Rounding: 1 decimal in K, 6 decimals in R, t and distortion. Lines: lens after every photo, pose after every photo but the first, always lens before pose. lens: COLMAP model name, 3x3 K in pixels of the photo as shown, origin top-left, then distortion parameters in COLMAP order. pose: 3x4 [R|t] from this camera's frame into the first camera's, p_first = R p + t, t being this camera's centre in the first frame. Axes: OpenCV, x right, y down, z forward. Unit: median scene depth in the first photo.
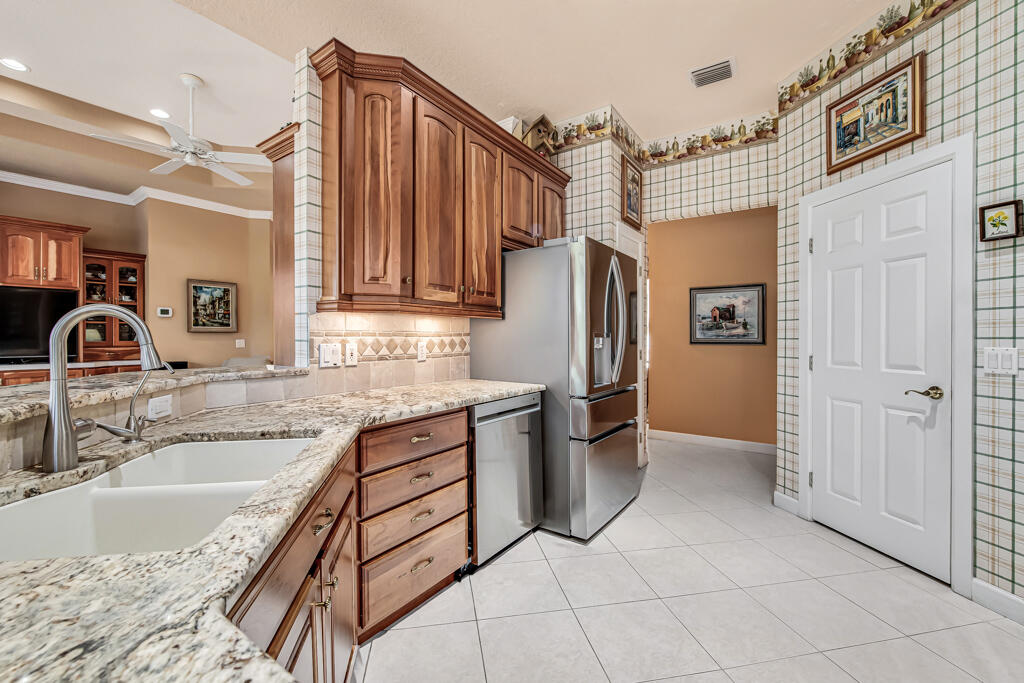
lens RADIAL K [[424.1, 0, 503.5], [0, 424.1, 342.4], [0, 0, 1]] dist [-0.009368, 0.000372]
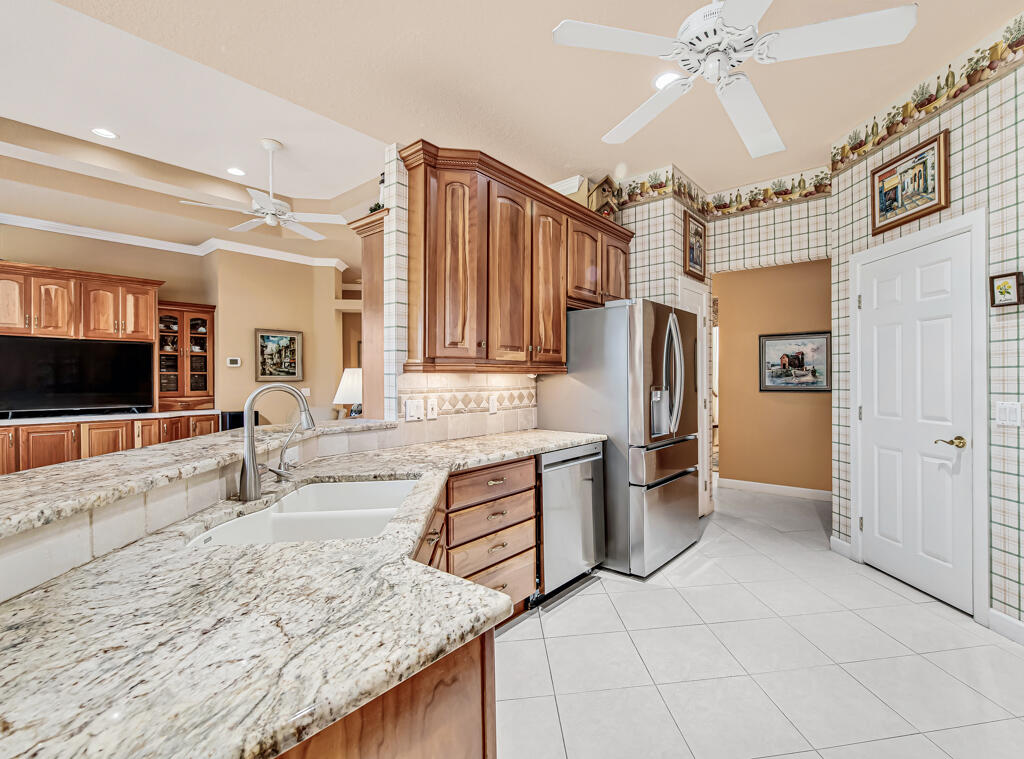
lens RADIAL K [[469.3, 0, 559.7], [0, 469.3, 380.4], [0, 0, 1]] dist [-0.001306, -0.006381]
pose [[0.999340, -0.008318, -0.035357, 0.020728], [0.007995, 0.999925, -0.009285, -0.028318], [0.035432, 0.008996, 0.999332, -0.199356]]
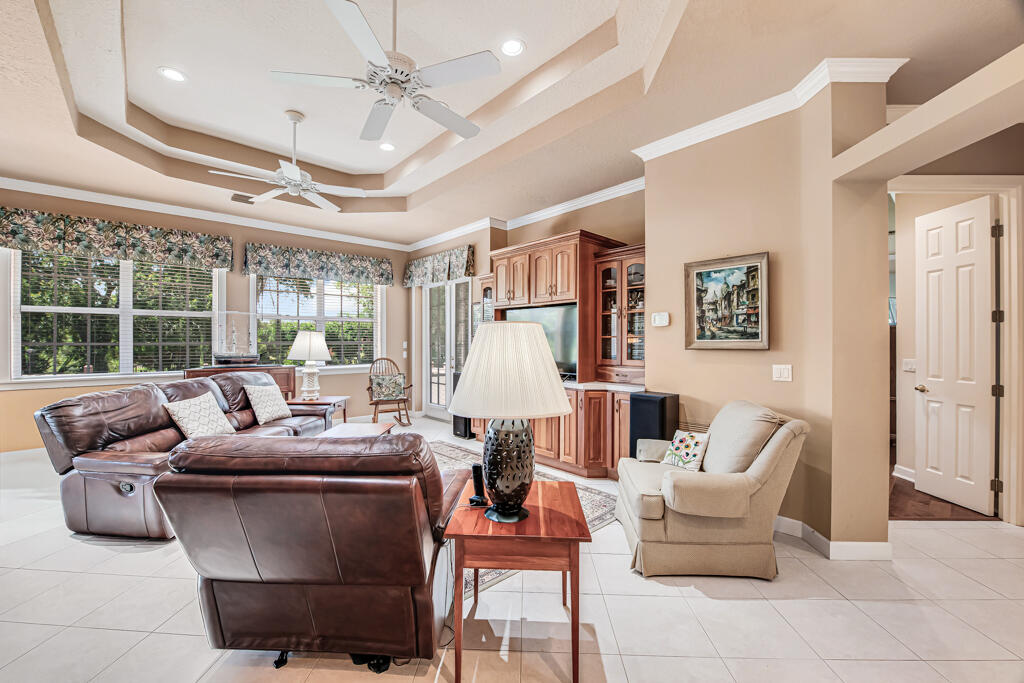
lens RADIAL K [[410.5, 0, 498.6], [0, 410.5, 338.7], [0, 0, 1]] dist [-0.001190, -0.006273]
pose [[-0.231412, -0.011391, -0.972789, -0.253082], [-0.010664, 0.999901, -0.009171, -0.078663], [0.972798, 0.008252, -0.231510, 2.171578]]
